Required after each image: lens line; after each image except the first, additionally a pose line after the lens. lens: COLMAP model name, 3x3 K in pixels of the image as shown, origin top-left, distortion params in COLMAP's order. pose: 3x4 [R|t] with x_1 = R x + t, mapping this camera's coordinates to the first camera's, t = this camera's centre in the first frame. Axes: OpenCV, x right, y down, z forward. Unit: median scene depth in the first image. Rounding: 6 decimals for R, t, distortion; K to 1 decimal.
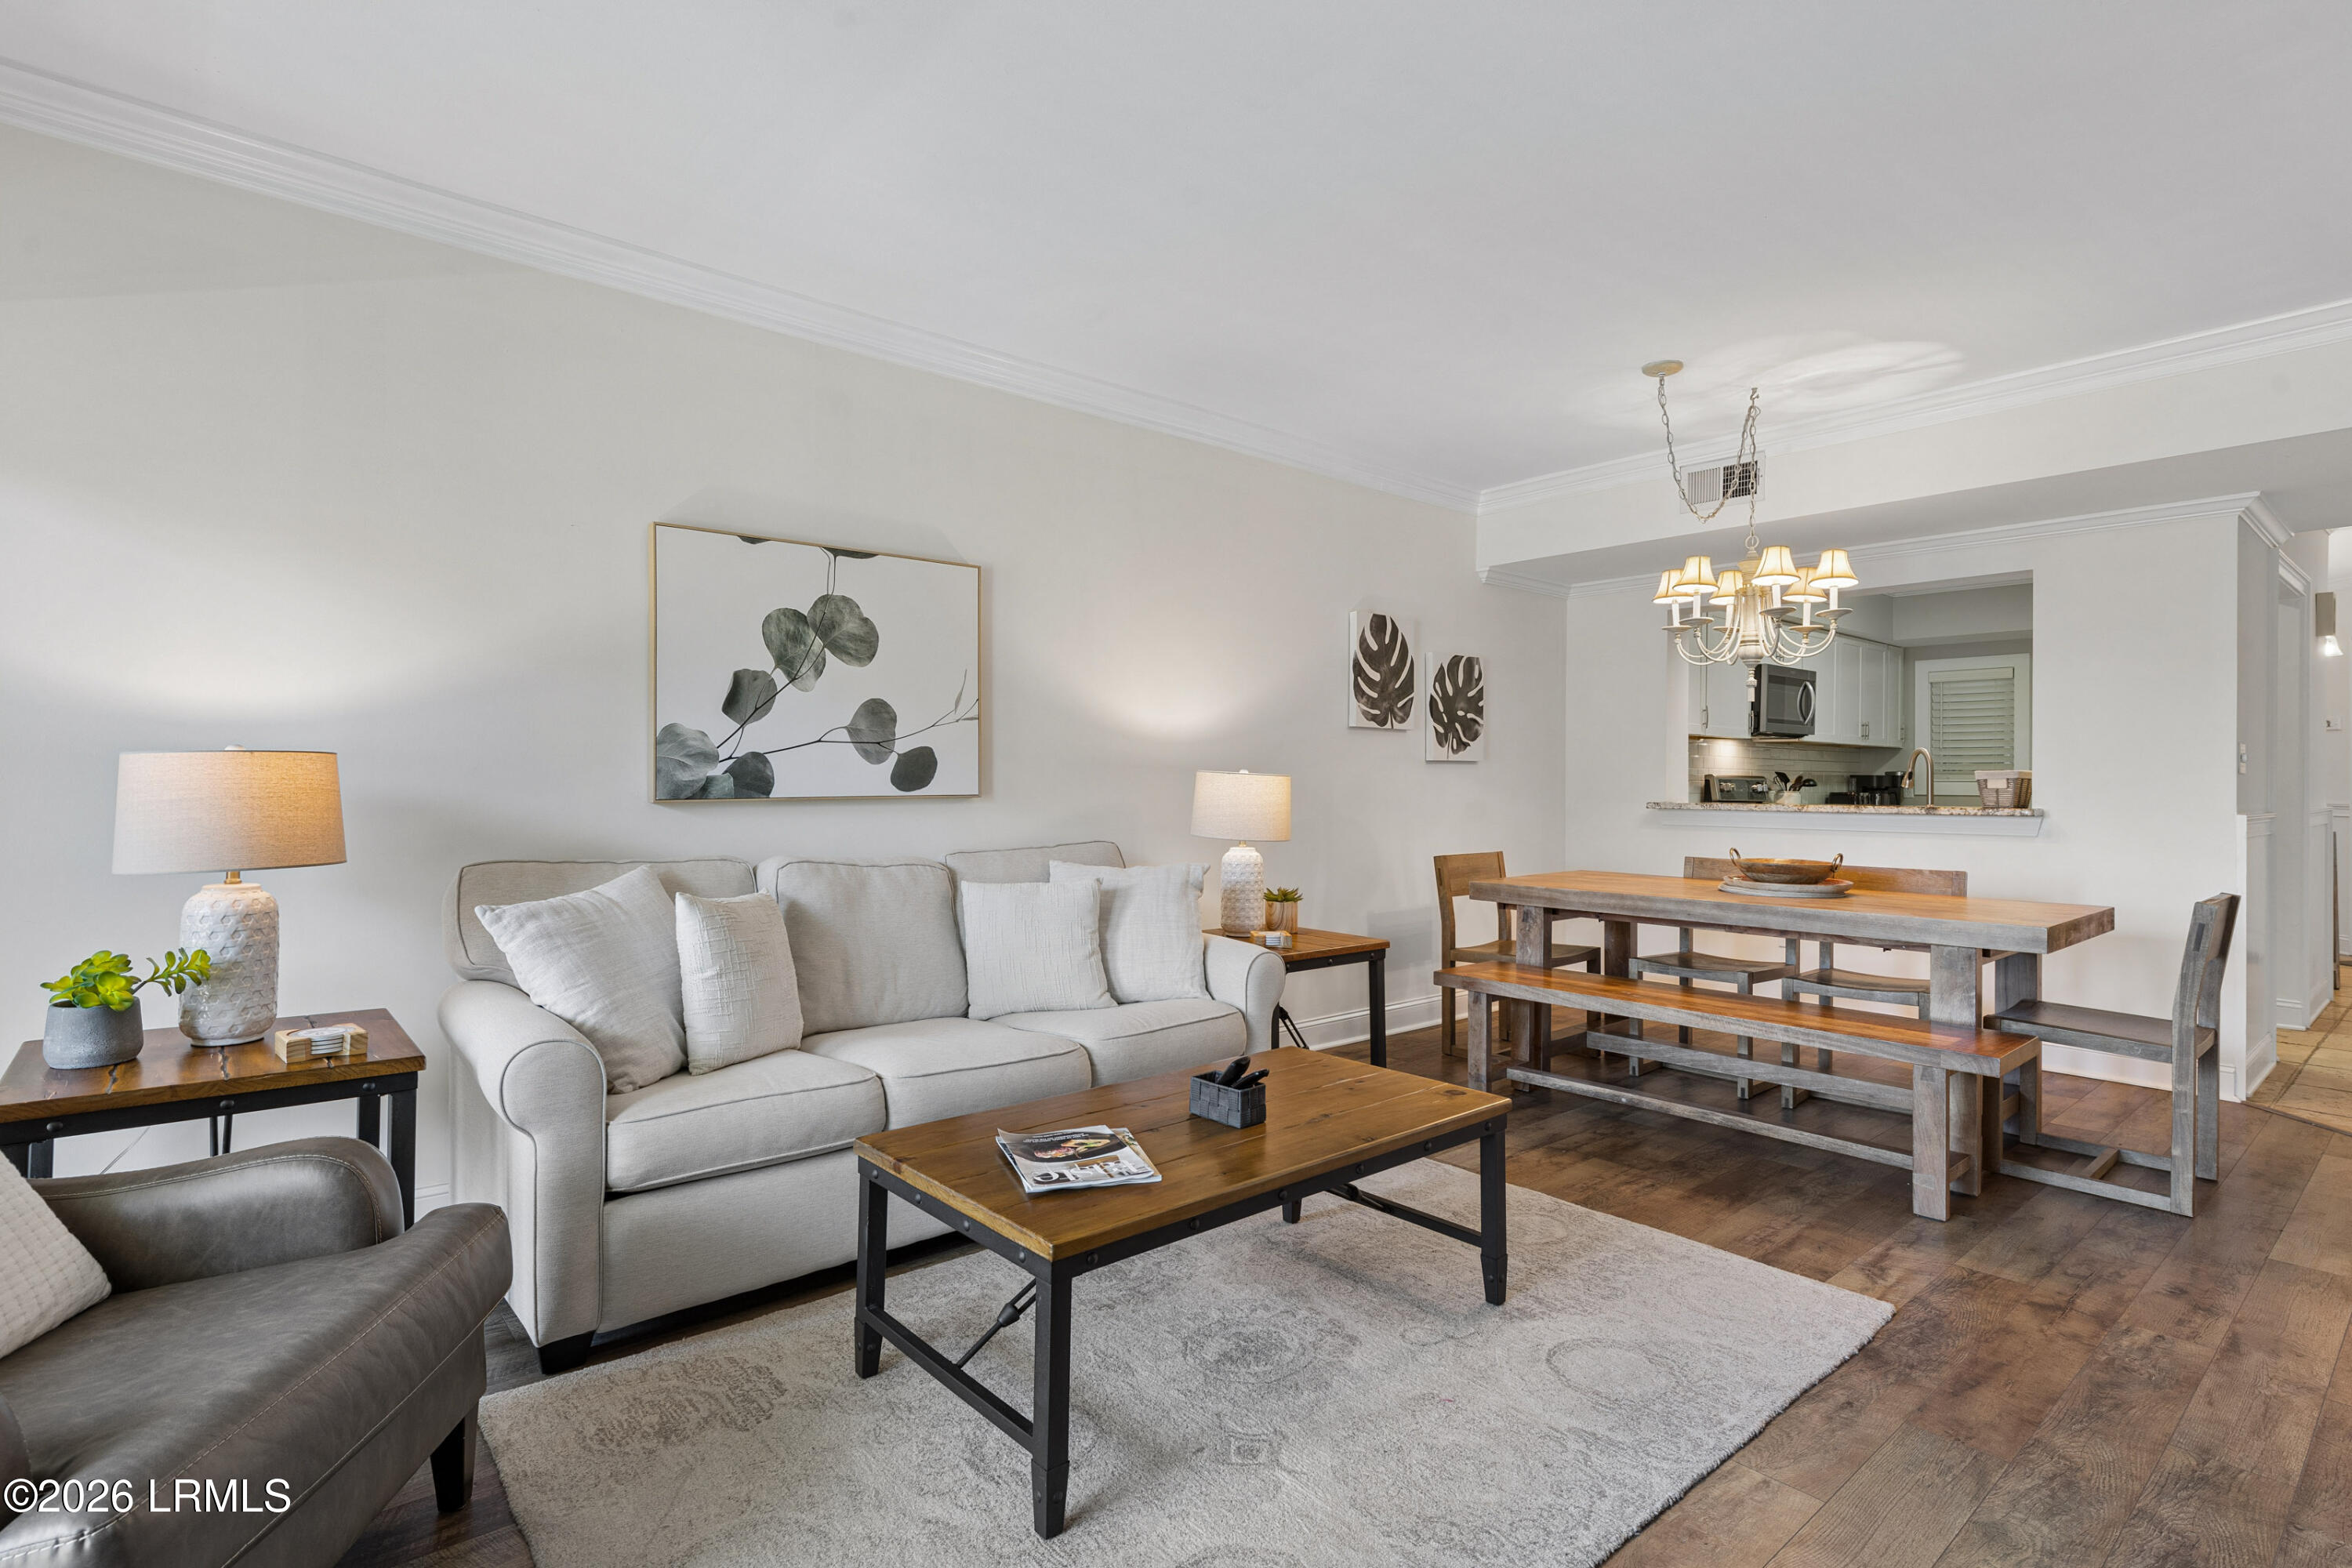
lens RADIAL K [[1145.9, 0, 1184.4], [0, 1145.9, 775.6], [0, 0, 1]] dist [0.004042, 0.000483]
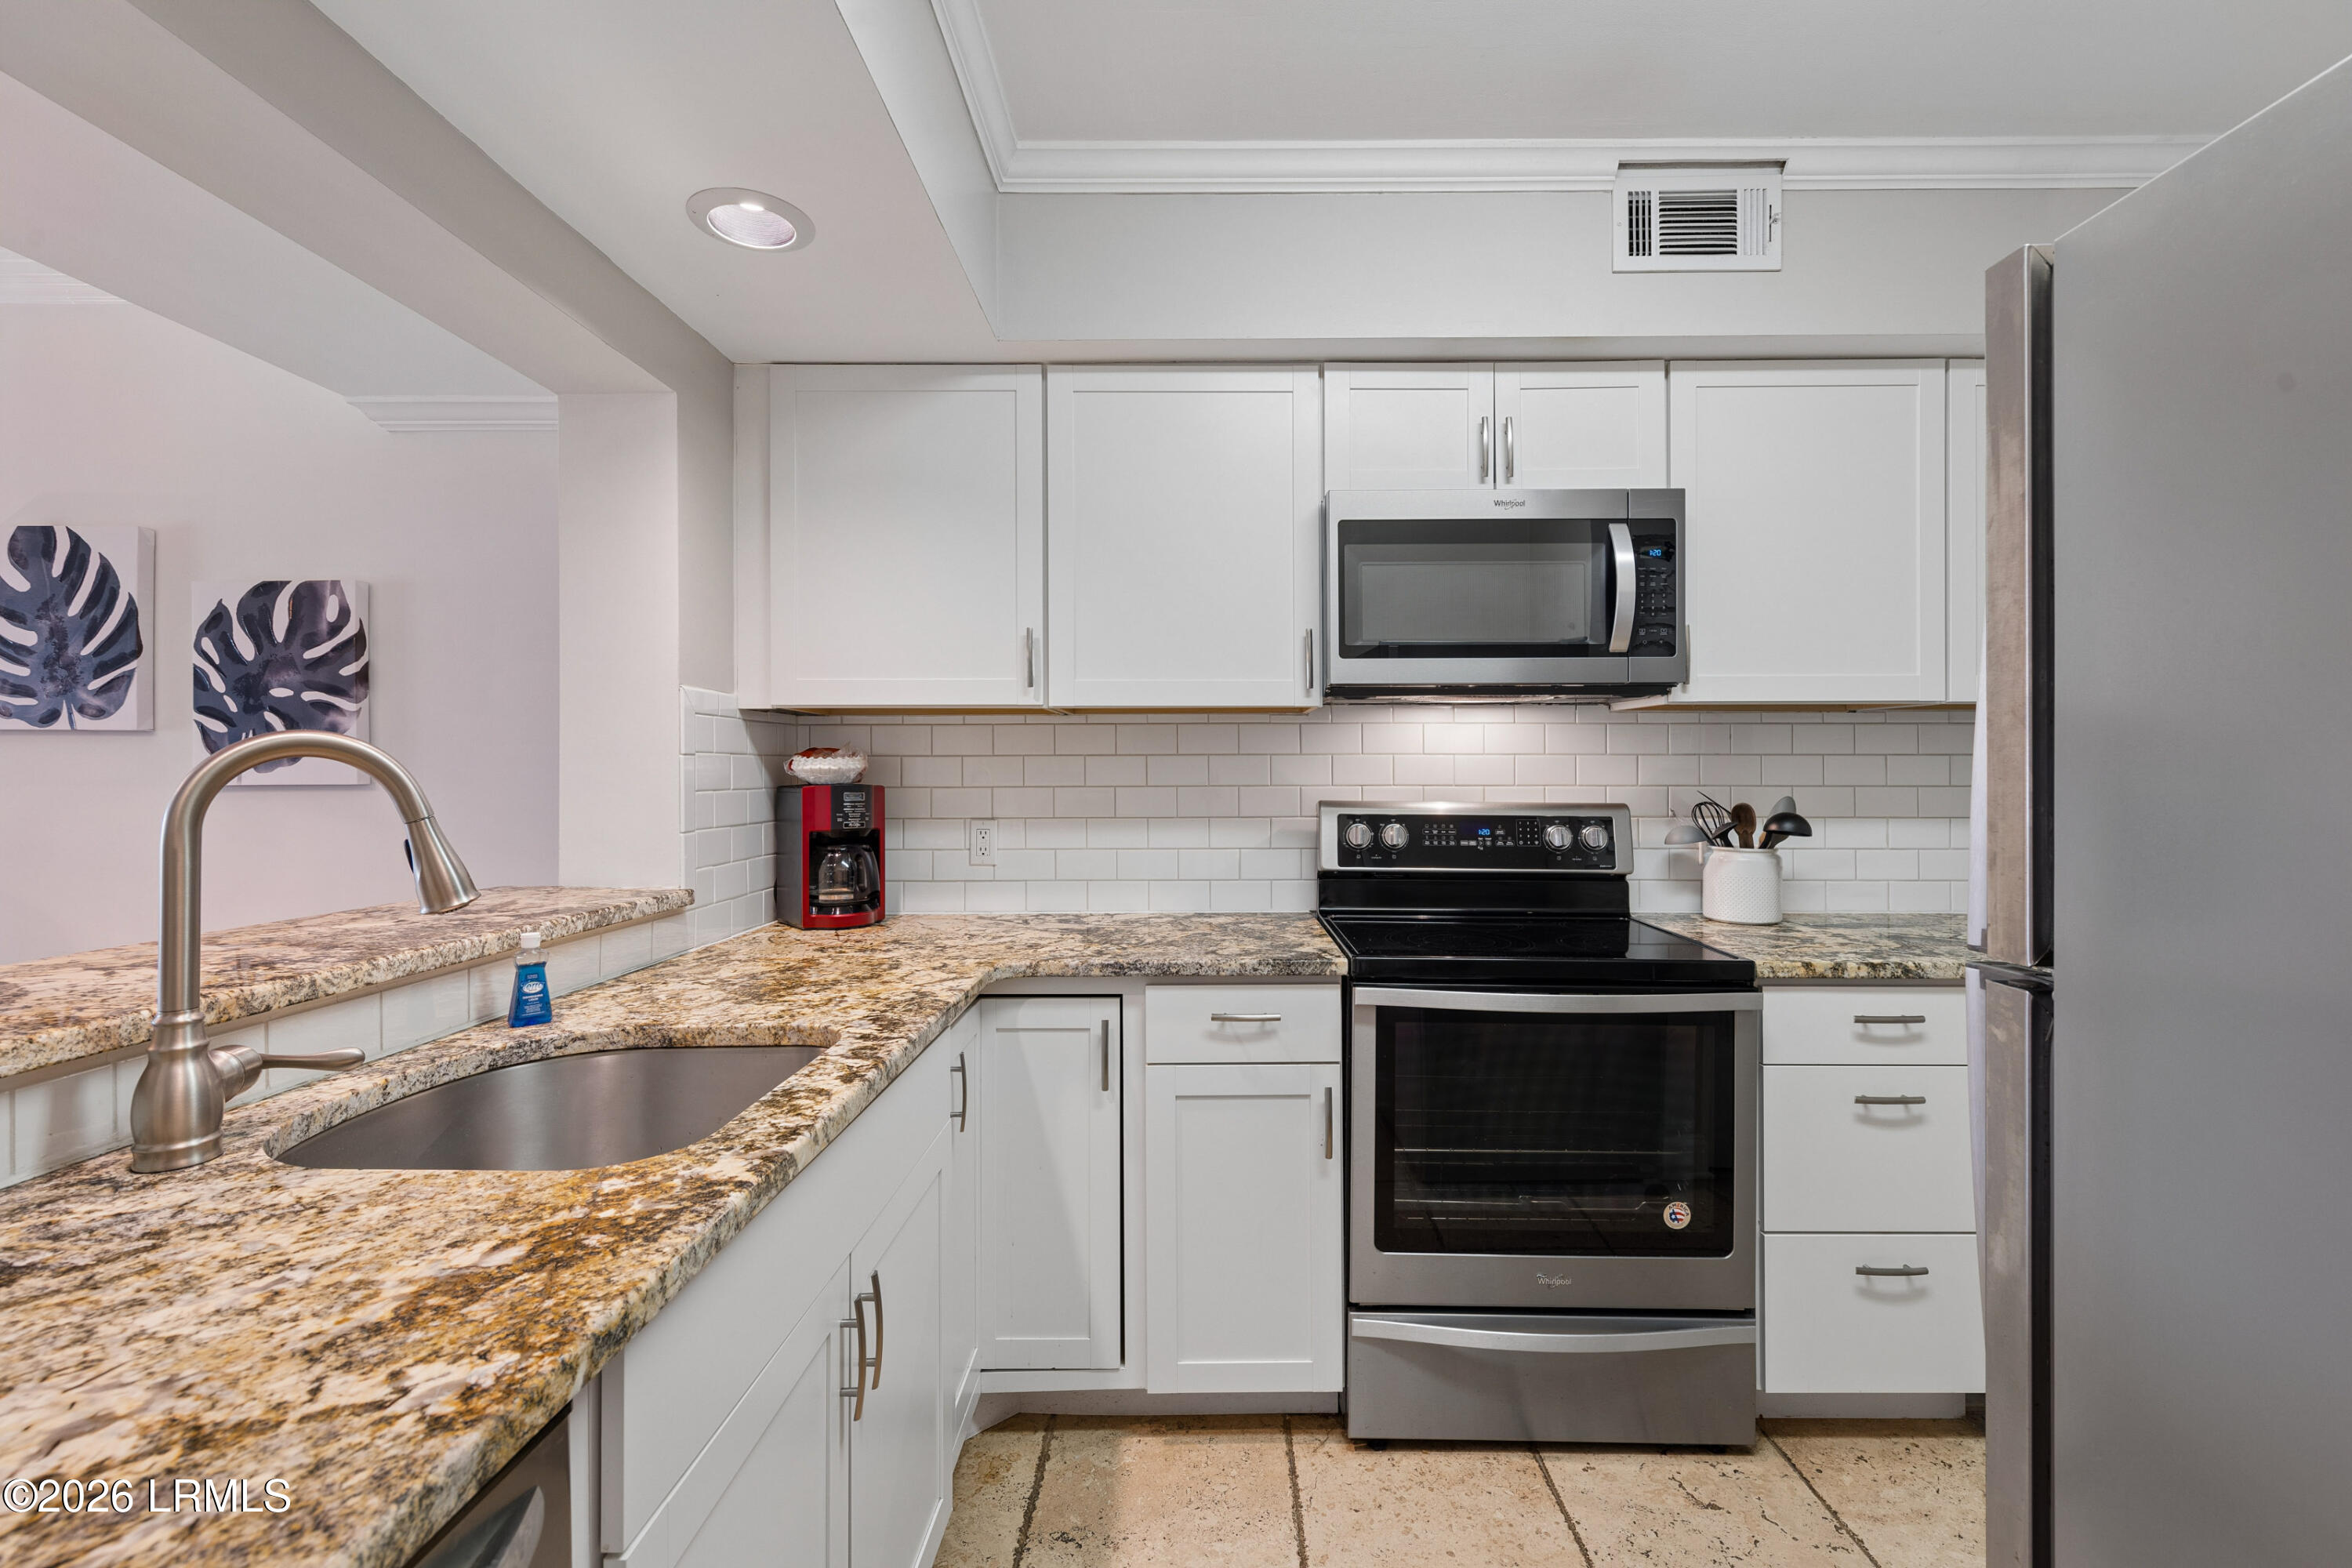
lens RADIAL K [[1023.8, 0, 1218.4], [0, 1023.8, 763.4], [0, 0, 1]] dist [-0.000426, 0.000221]
pose [[0.754178, -0.013631, -0.656528, 1.140392], [0.008599, 0.999904, -0.010883, -0.018641], [0.656613, 0.002562, 0.754223, 1.233079]]
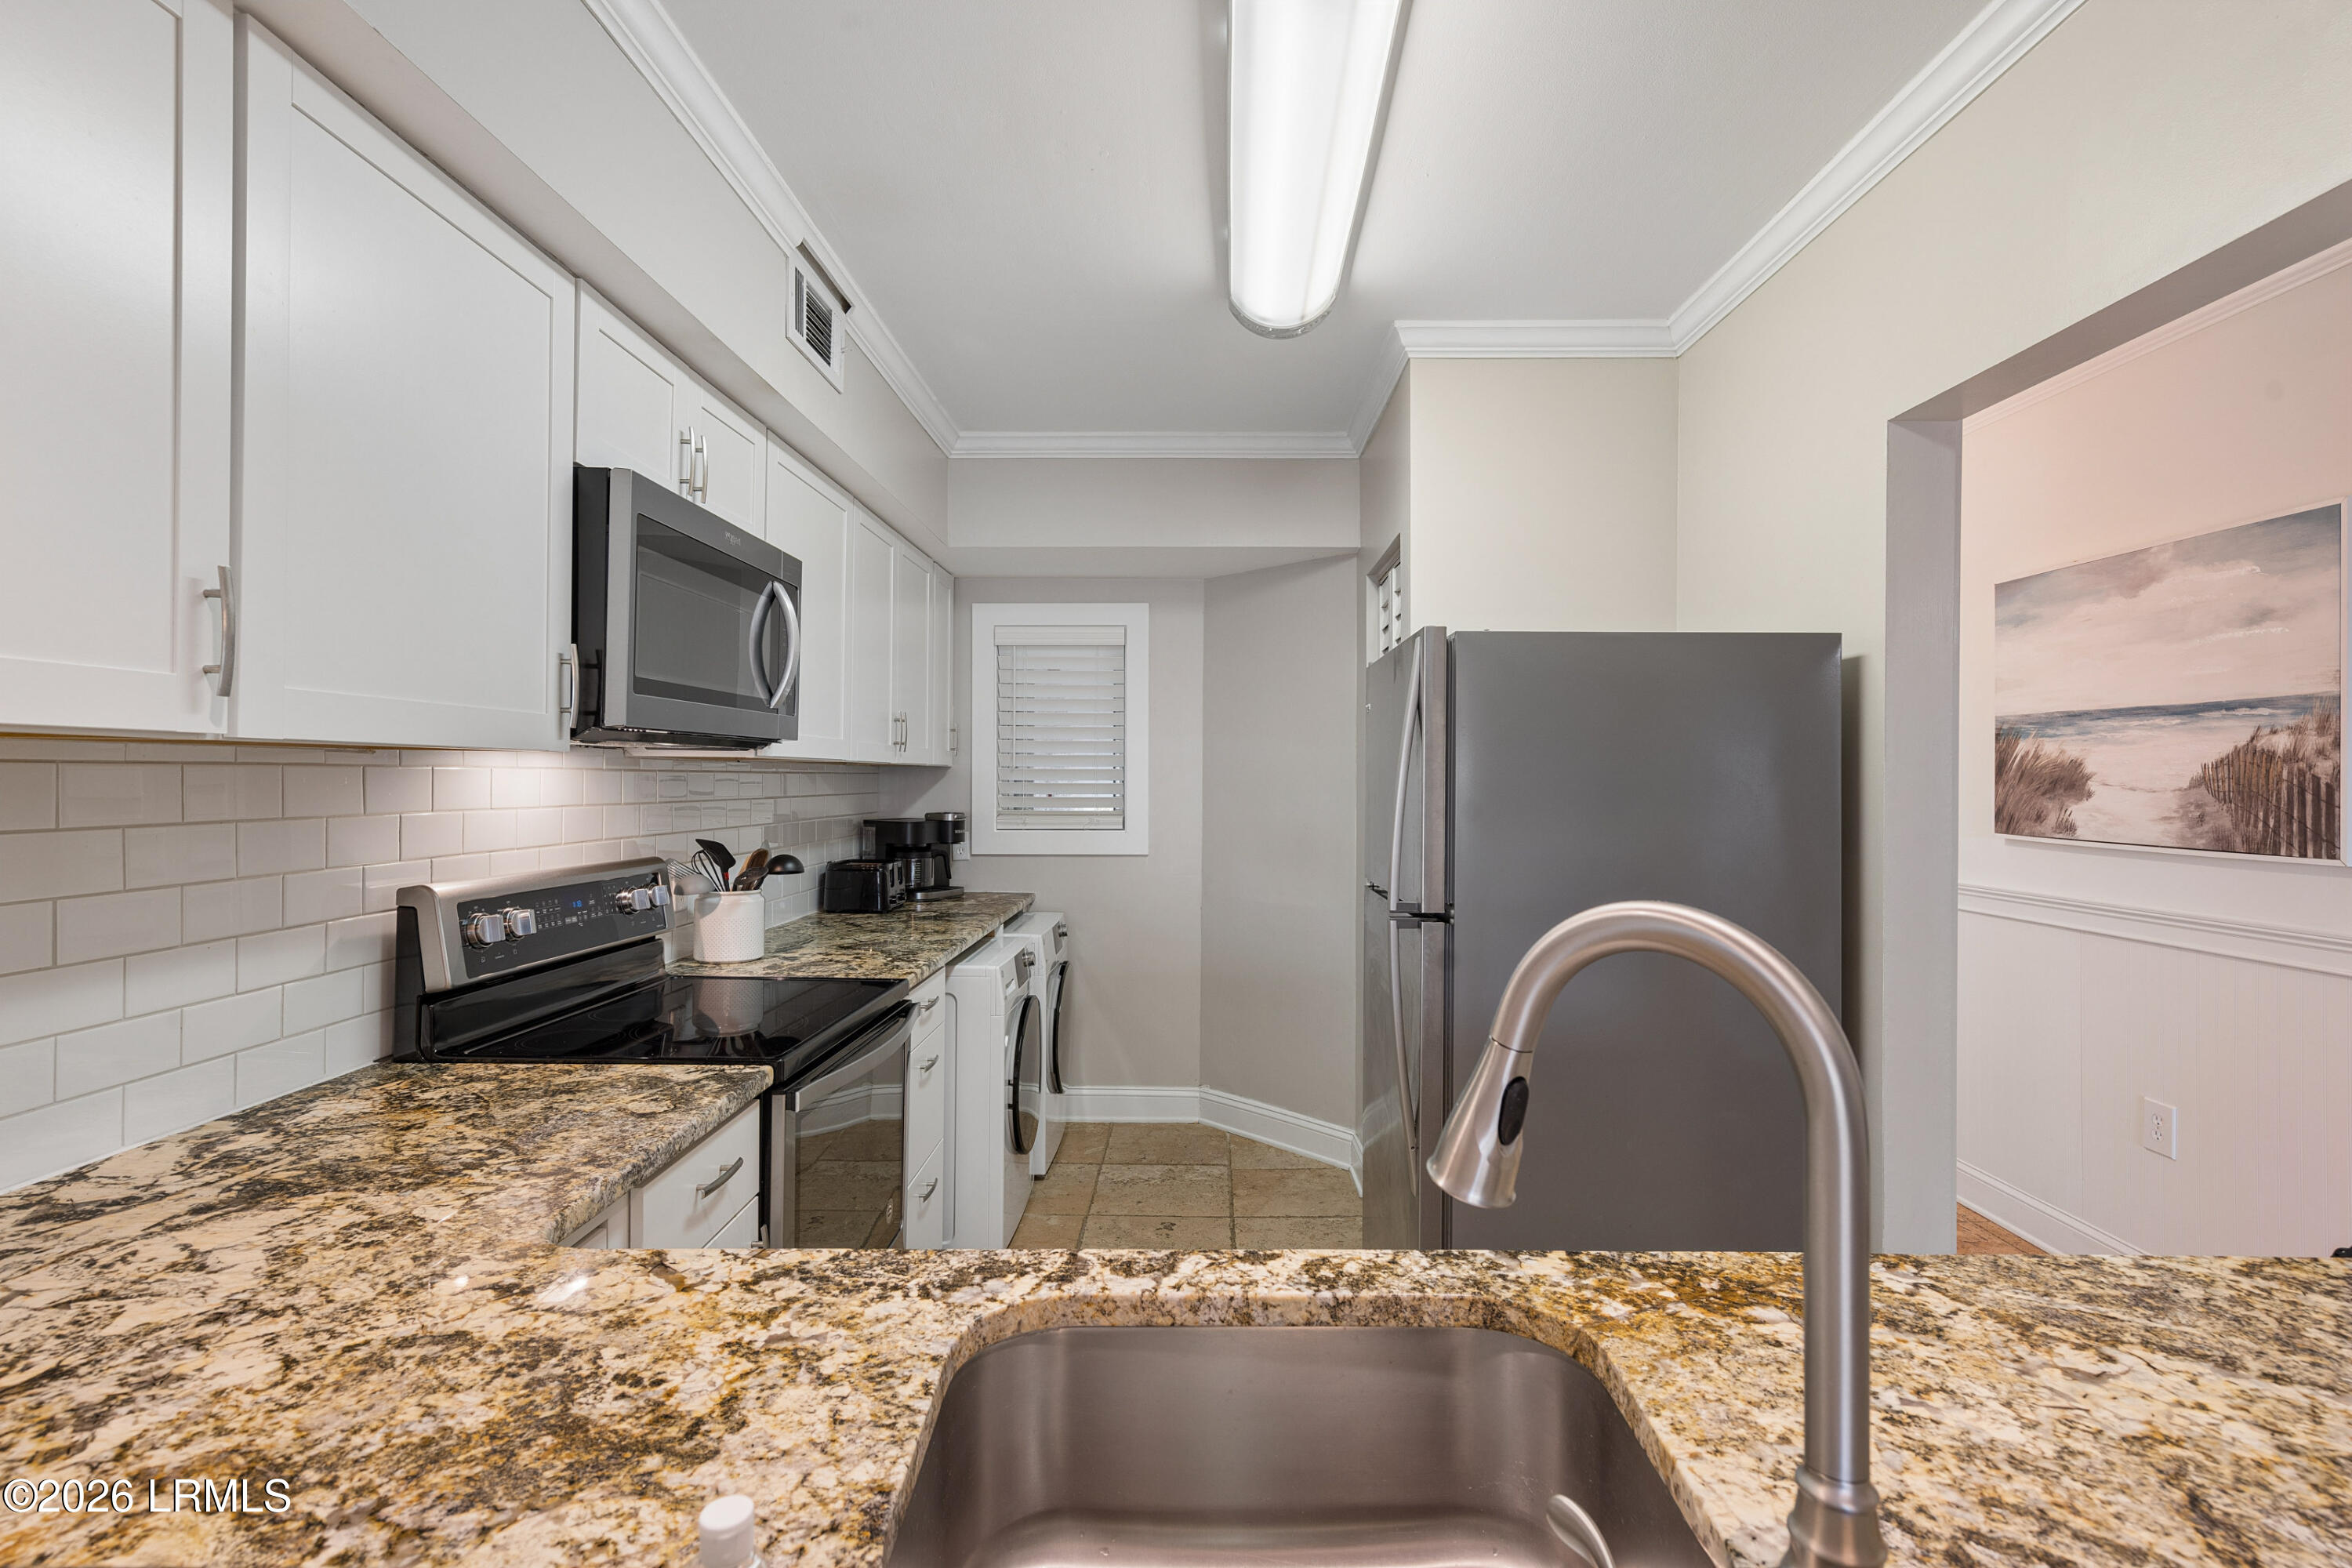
lens RADIAL K [[1097.5, 0, 1182.2], [0, 1097.5, 775.0], [0, 0, 1]] dist [0.001931, 0.000012]
pose [[0.667555, -0.002734, 0.744556, 0.673022], [-0.001696, 0.999985, 0.005192, -0.047890], [-0.744559, -0.004728, 0.667540, 1.225285]]
